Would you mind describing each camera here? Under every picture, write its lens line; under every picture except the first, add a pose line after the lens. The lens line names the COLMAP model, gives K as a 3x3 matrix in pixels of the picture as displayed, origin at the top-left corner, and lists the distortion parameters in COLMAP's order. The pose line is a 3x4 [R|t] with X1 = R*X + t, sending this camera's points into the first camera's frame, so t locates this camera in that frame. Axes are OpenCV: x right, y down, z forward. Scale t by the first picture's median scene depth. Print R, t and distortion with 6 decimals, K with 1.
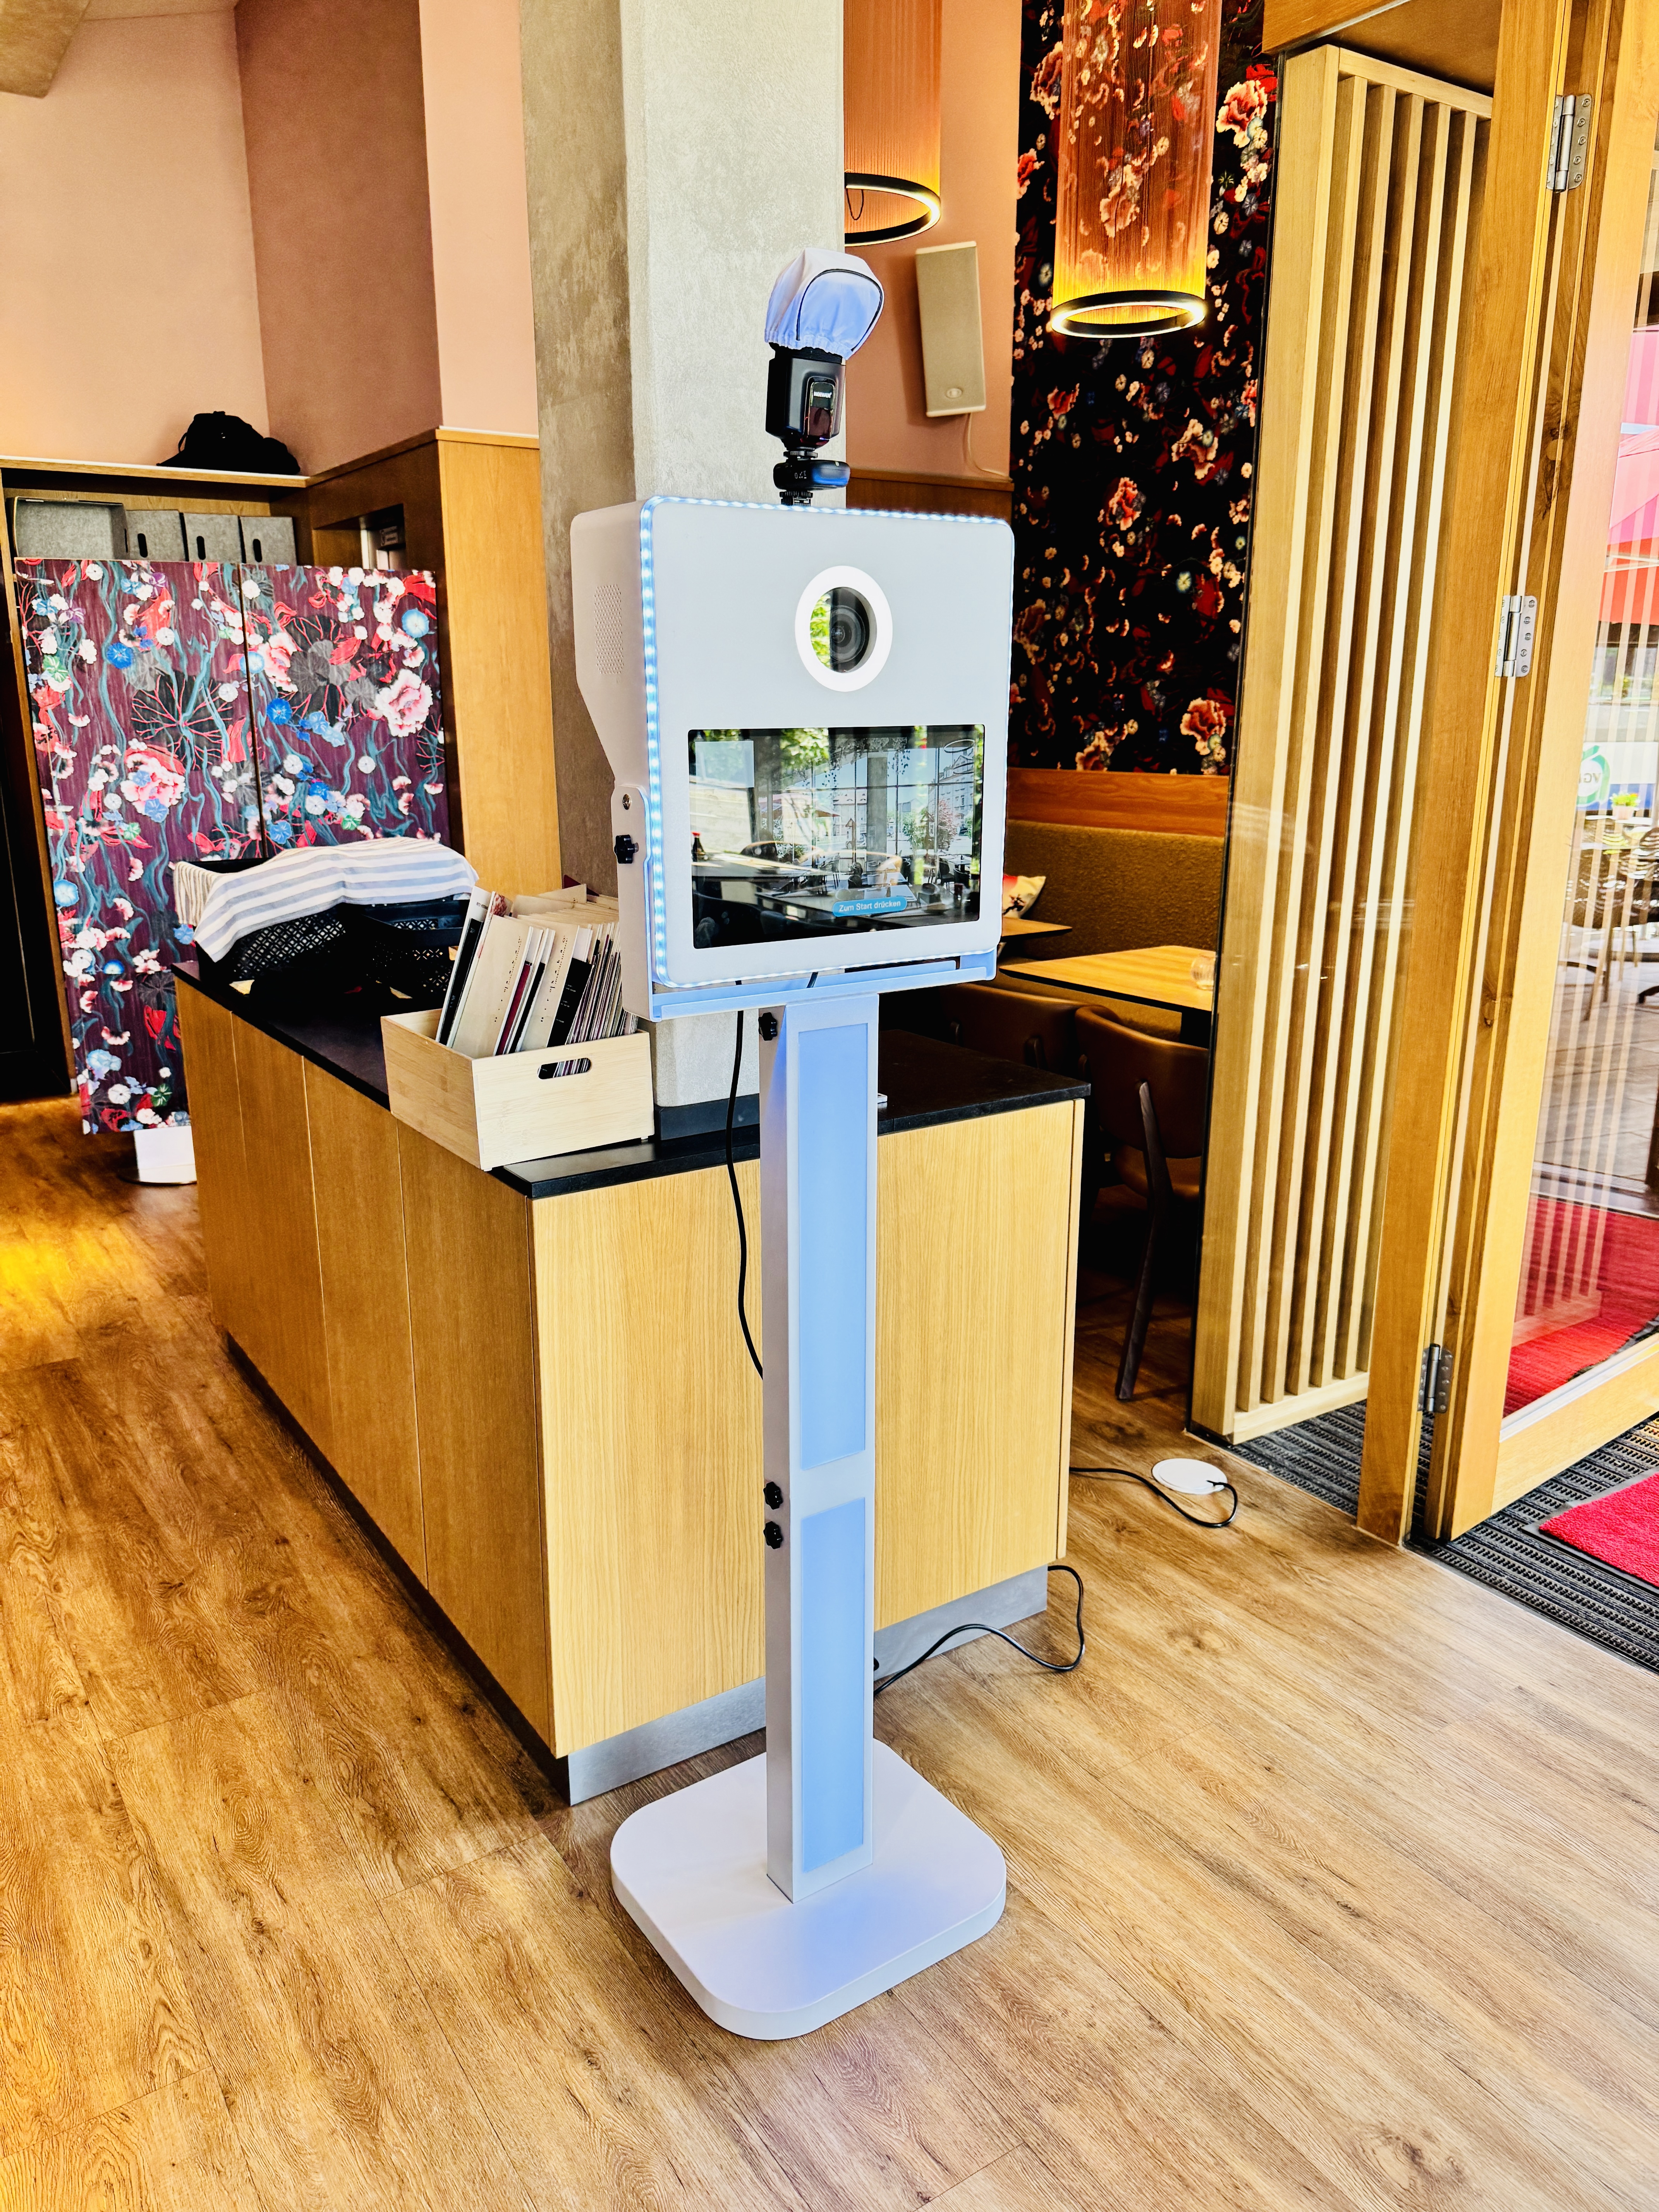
lens RADIAL K [[1572.7, 0, 822.2], [0, 1572.7, 1112.5], [0, 0, 1]] dist [0.034536, -0.046607]
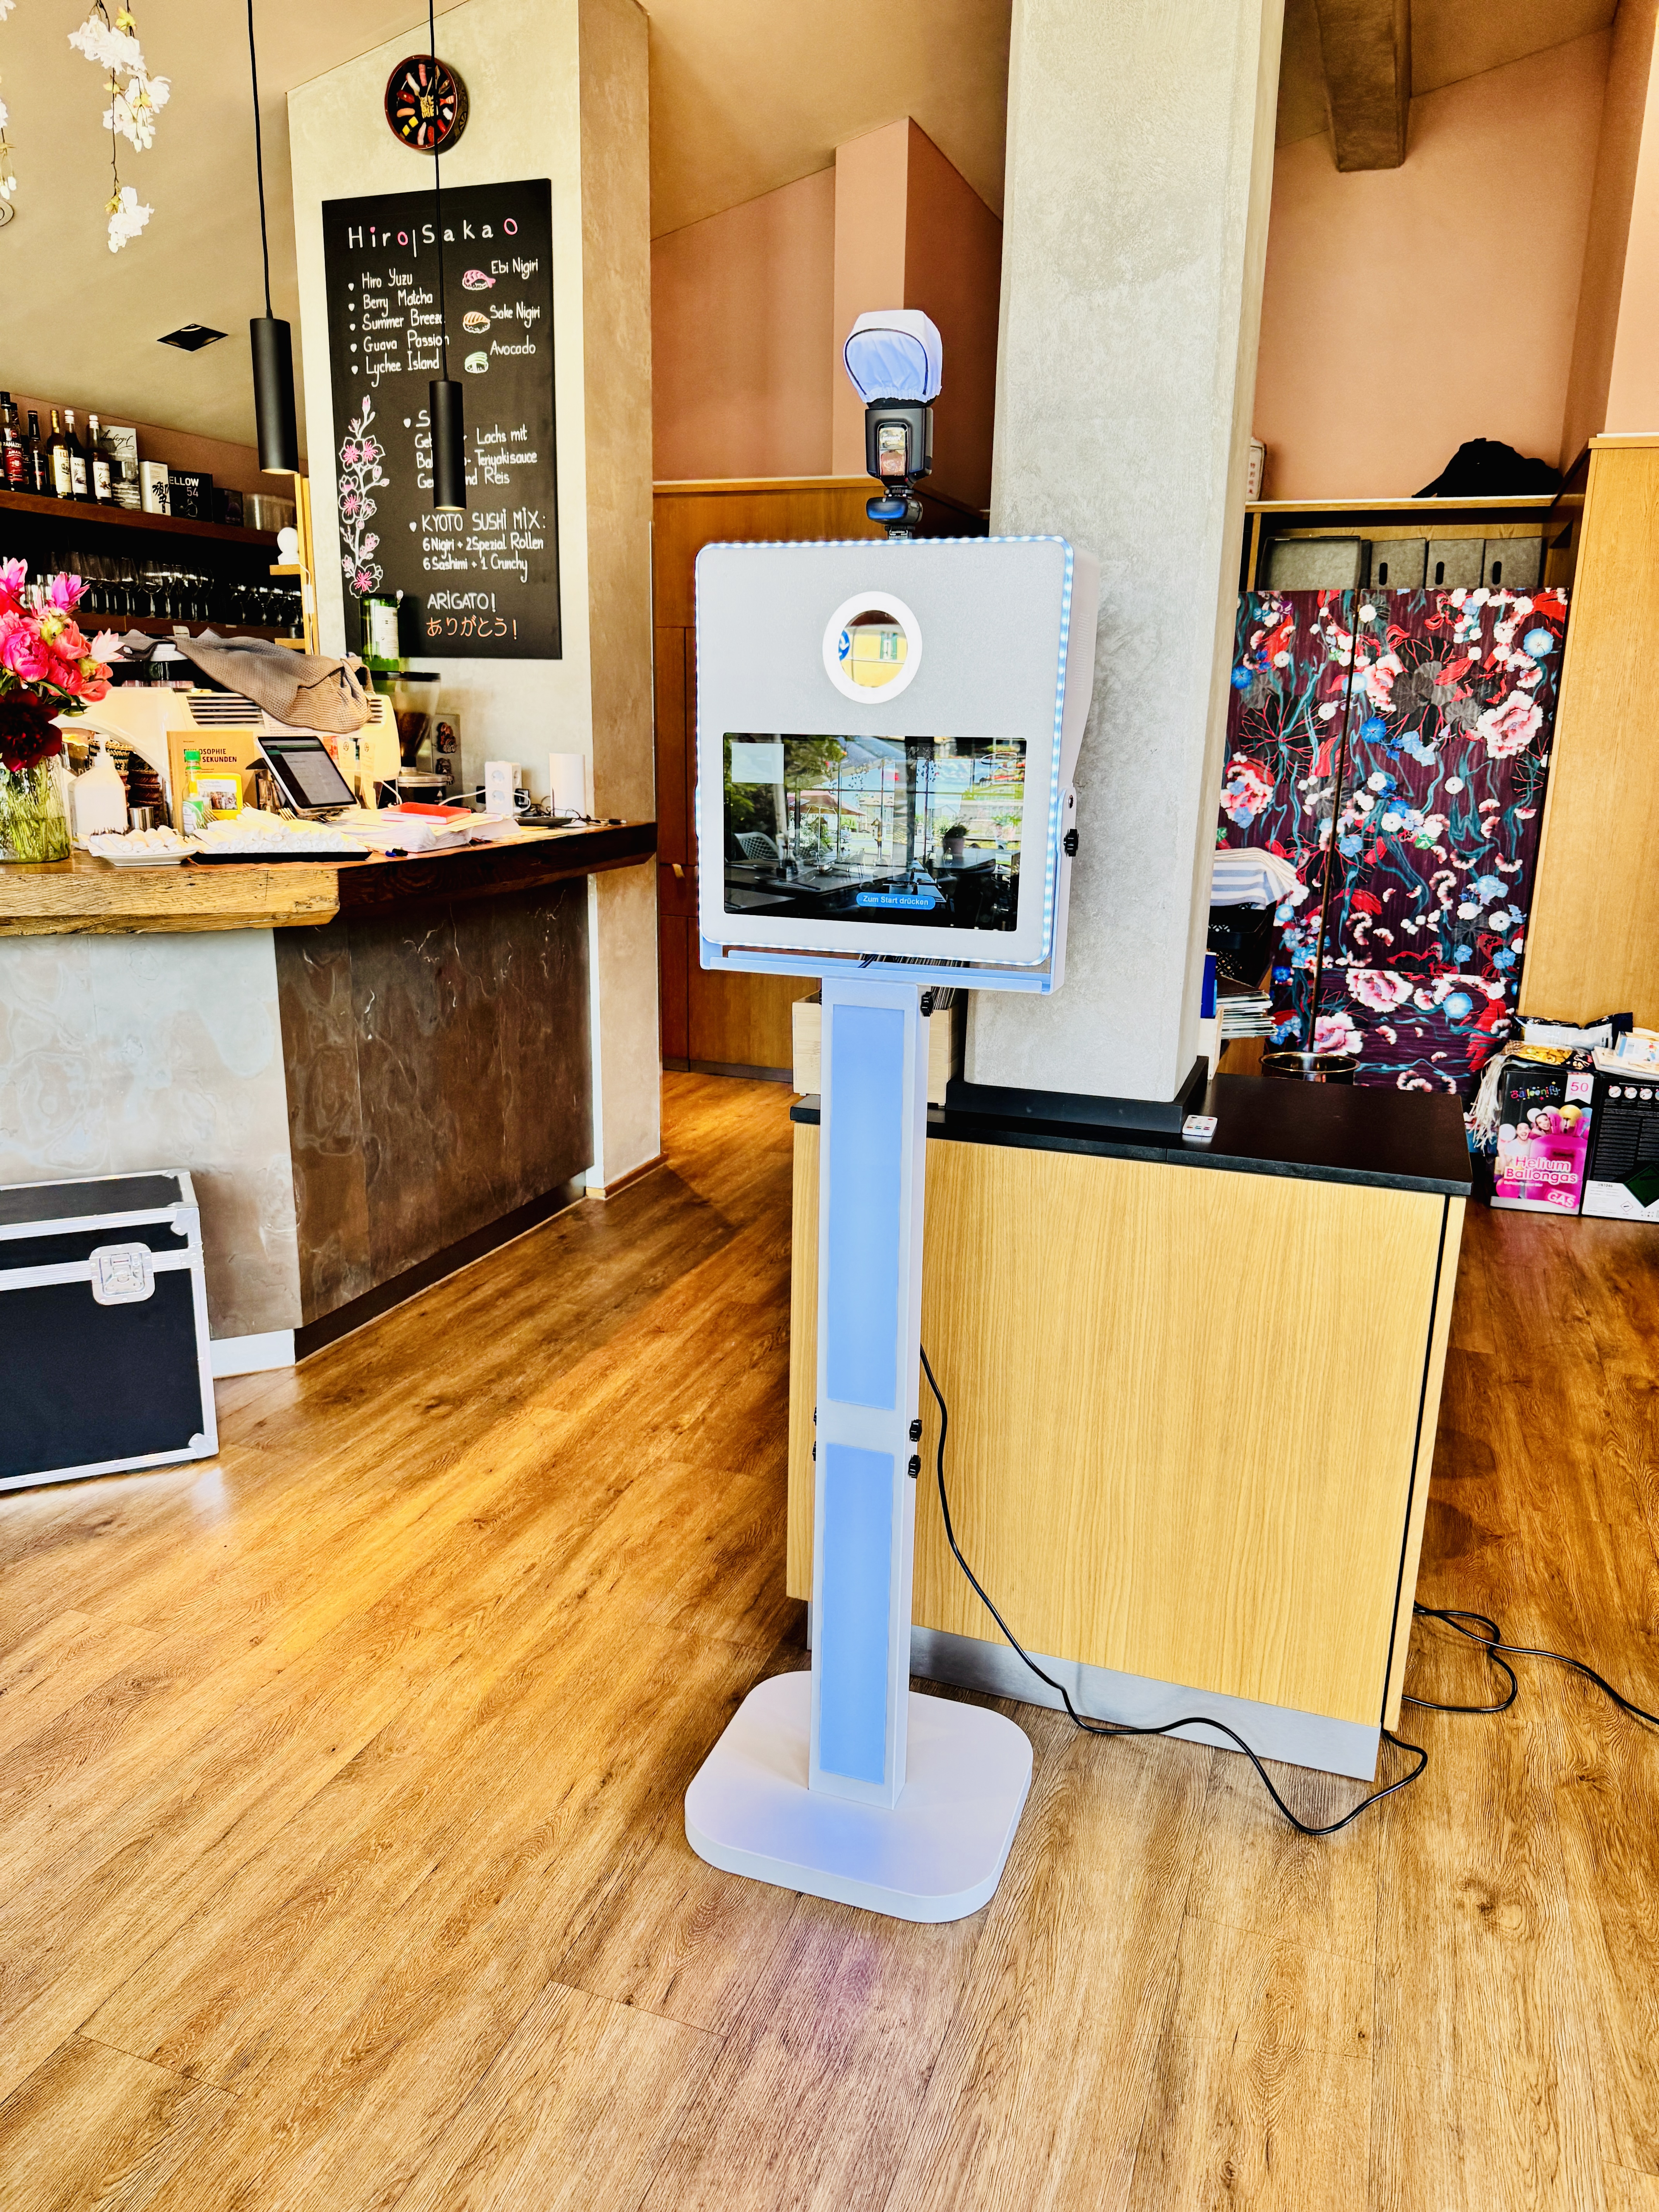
lens RADIAL K [[1572.7, 0, 818.3], [0, 1572.7, 1112.5], [0, 0, 1]] dist [0.034536, -0.046607]
pose [[0.594054, 0.214777, -0.775223, 0.525749], [-0.225650, 0.969498, 0.095685, -0.049261], [0.772128, 0.118086, 0.624399, 0.179339]]
